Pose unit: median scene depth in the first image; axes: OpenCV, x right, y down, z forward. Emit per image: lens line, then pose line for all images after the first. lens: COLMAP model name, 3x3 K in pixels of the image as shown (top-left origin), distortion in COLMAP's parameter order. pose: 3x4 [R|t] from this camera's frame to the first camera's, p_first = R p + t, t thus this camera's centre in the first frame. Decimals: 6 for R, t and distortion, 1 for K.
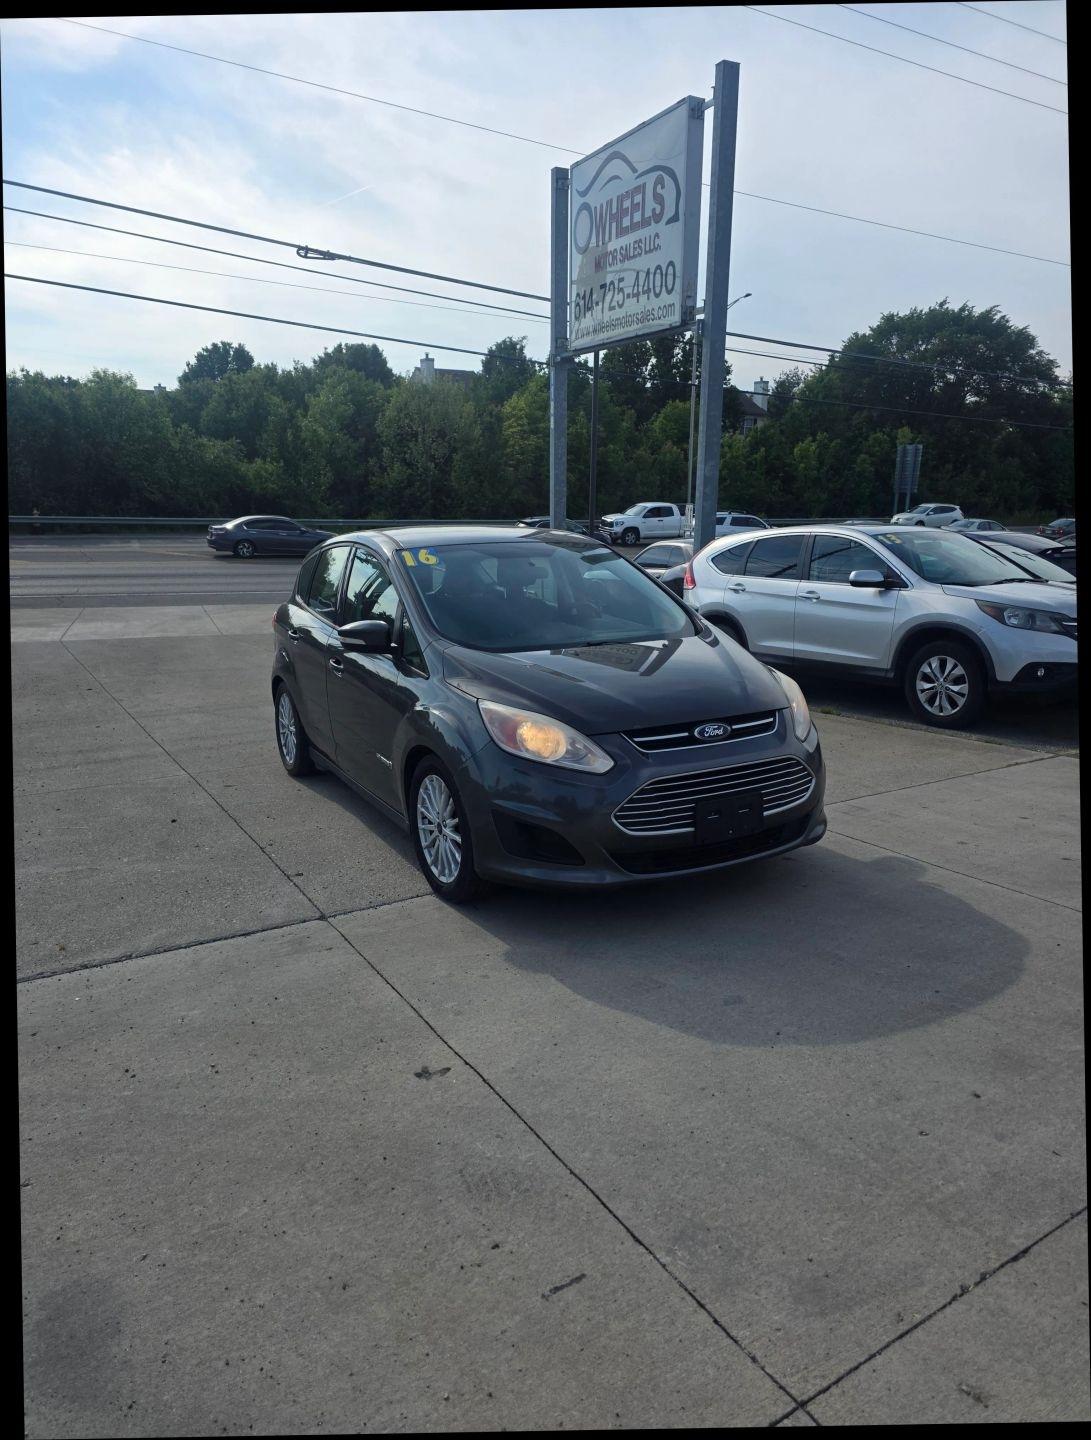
lens RADIAL K [[942.6, 0, 561.9], [0, 942.6, 731.3], [0, 0, 1]] dist [0.058235, -0.075322]
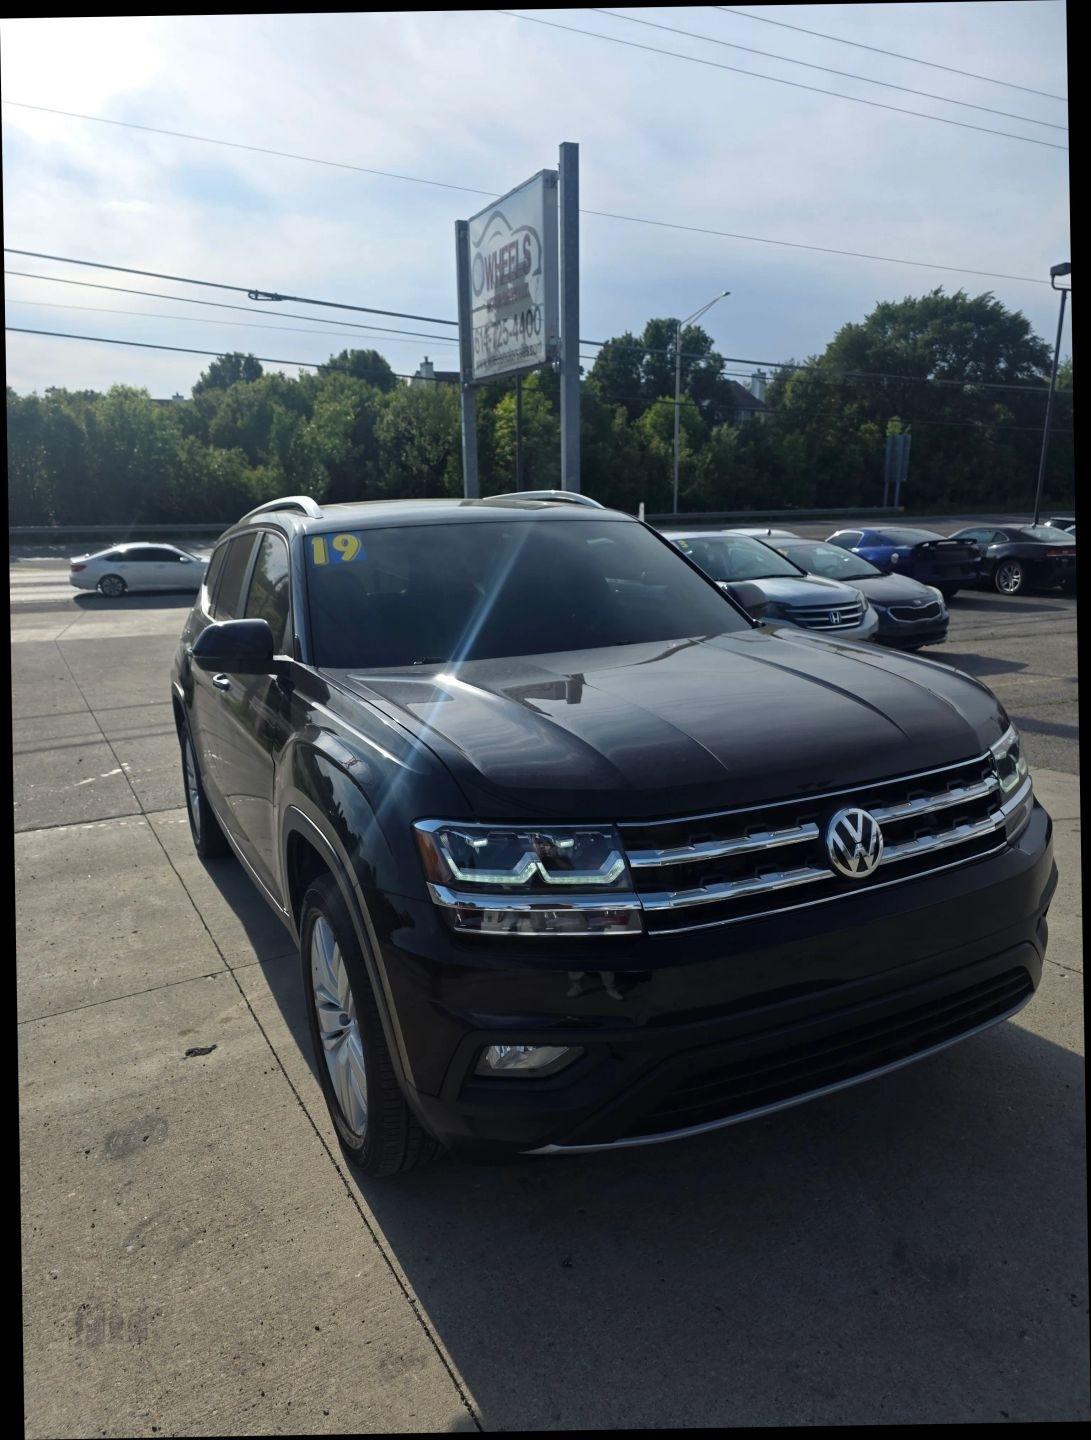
lens RADIAL K [[946.4, 0, 530.1], [0, 946.4, 734.6], [0, 0, 1]] dist [0.034980, -0.037955]
pose [[0.998397, -0.010038, -0.055695, 0.119206], [0.010500, 0.999913, 0.008013, 0.016962], [0.055609, -0.008585, 0.998416, -0.126916]]
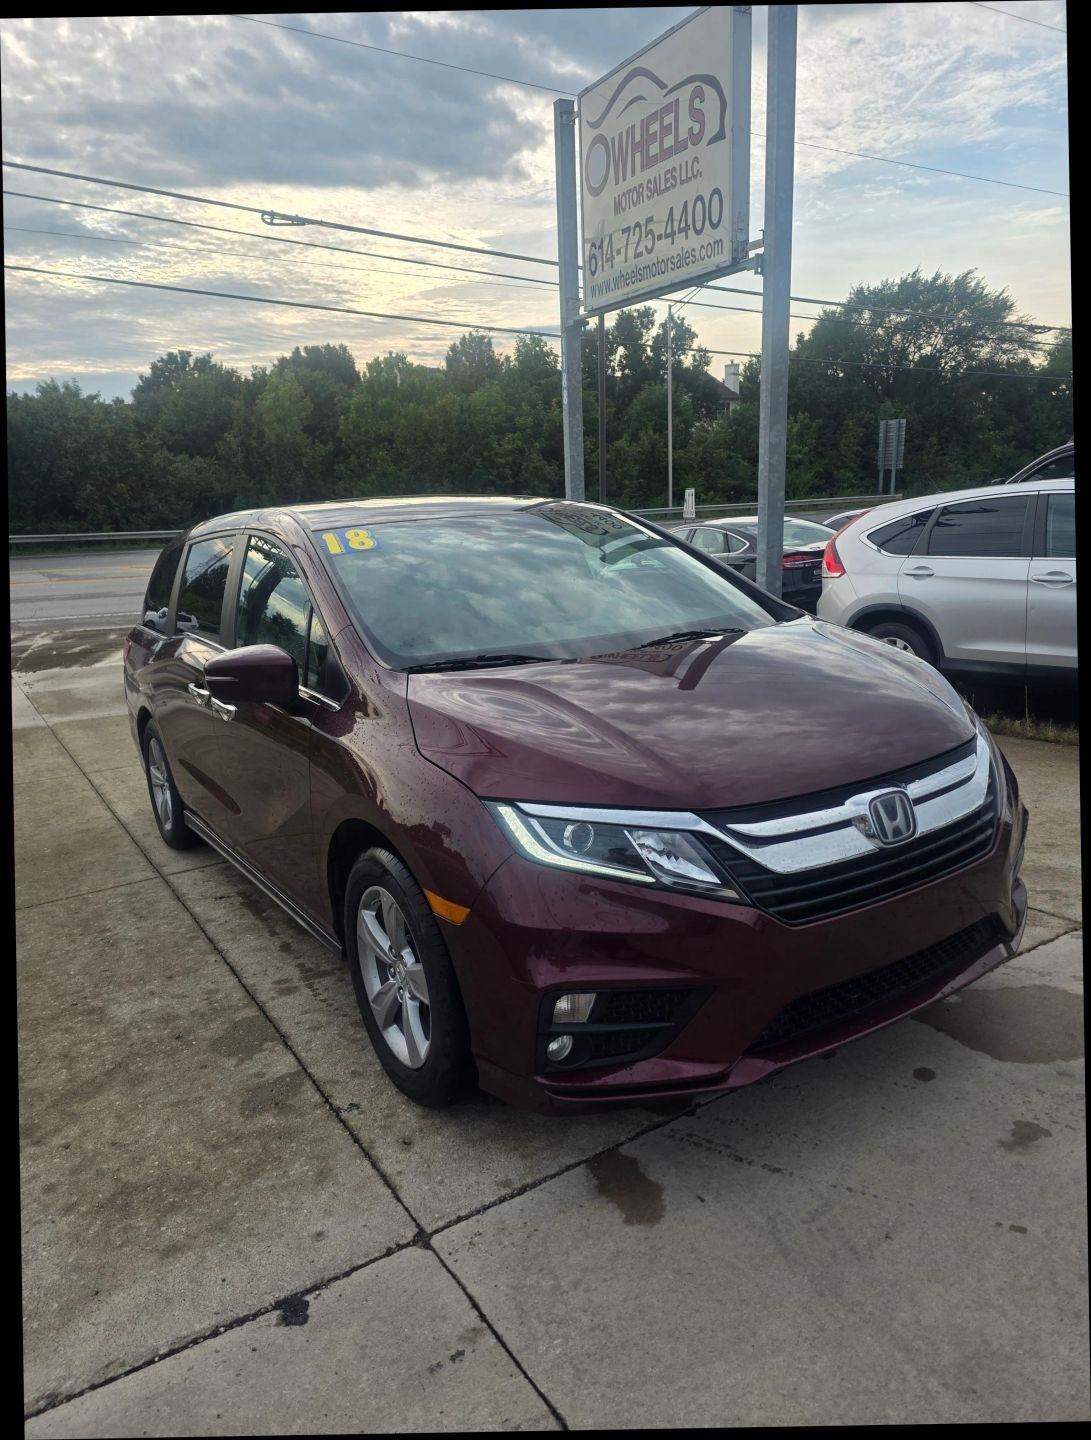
lens RADIAL K [[948.8, 0, 536.5], [0, 948.8, 720.7], [0, 0, 1]] dist [0.057993, -0.053883]
pose [[0.998757, -0.049836, 0.000128, -0.047348], [0.049835, 0.998717, -0.008939, -0.020931], [0.000318, 0.008934, 0.999960, 0.117077]]
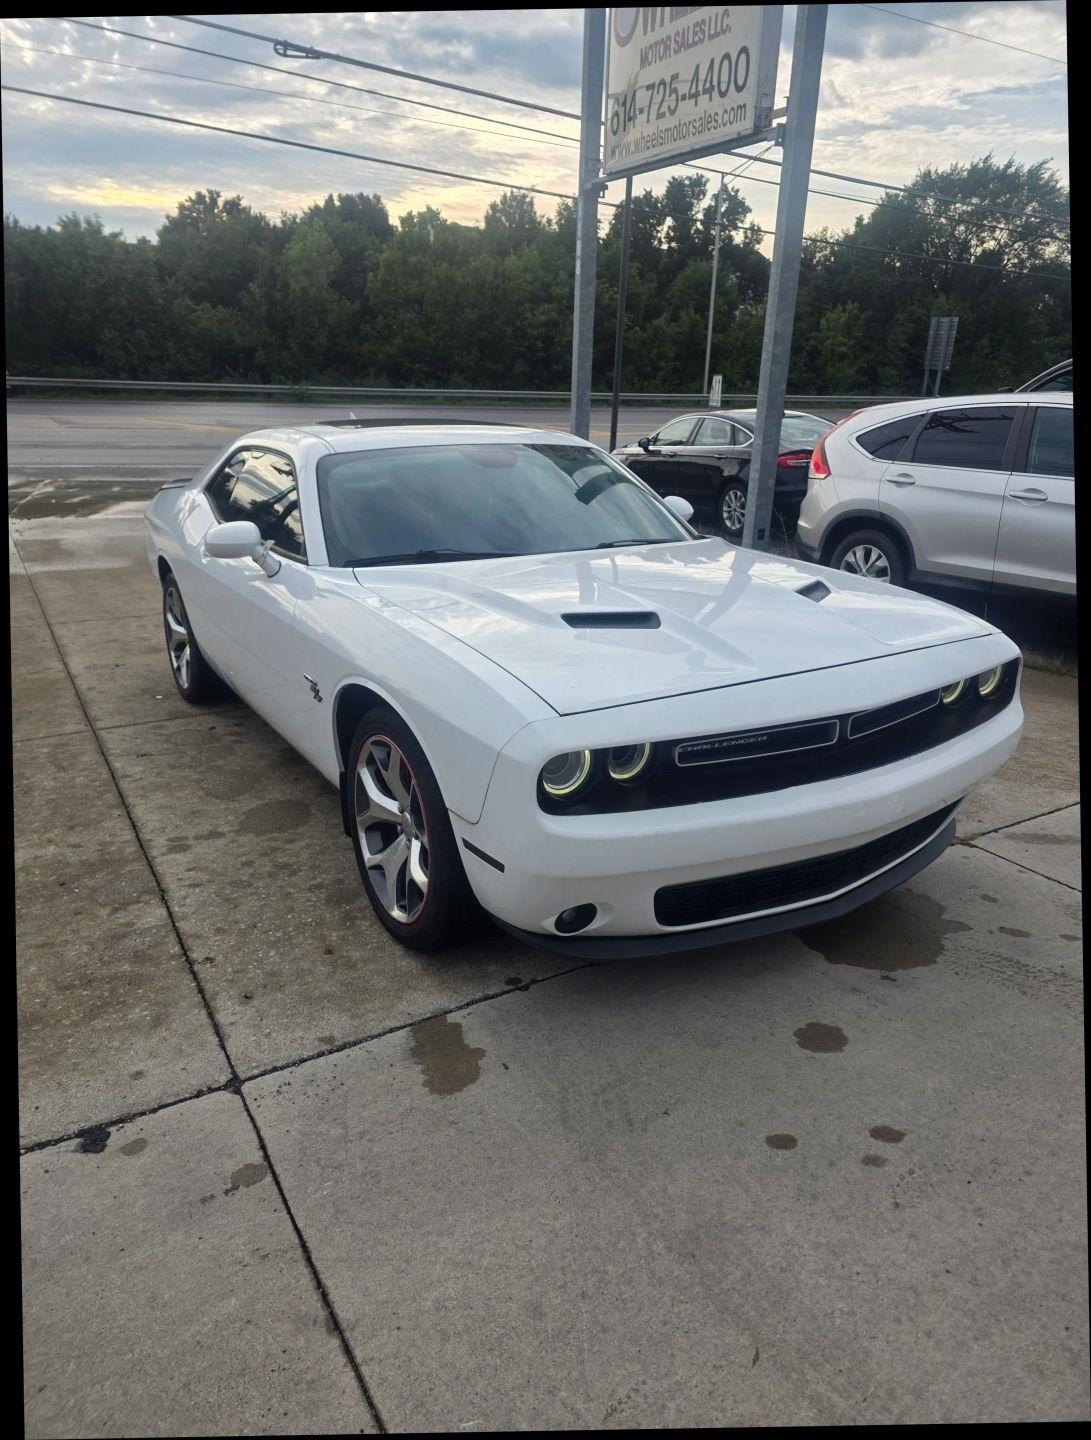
lens RADIAL K [[948.8, 0, 547.9], [0, 948.8, 705.0], [0, 0, 1]] dist [0.053811, -0.050510]
pose [[0.999720, 0.021997, -0.008678, -0.019612], [-0.021080, 0.995308, 0.094432, -0.020415], [0.010715, -0.094223, 0.995493, 0.117356]]
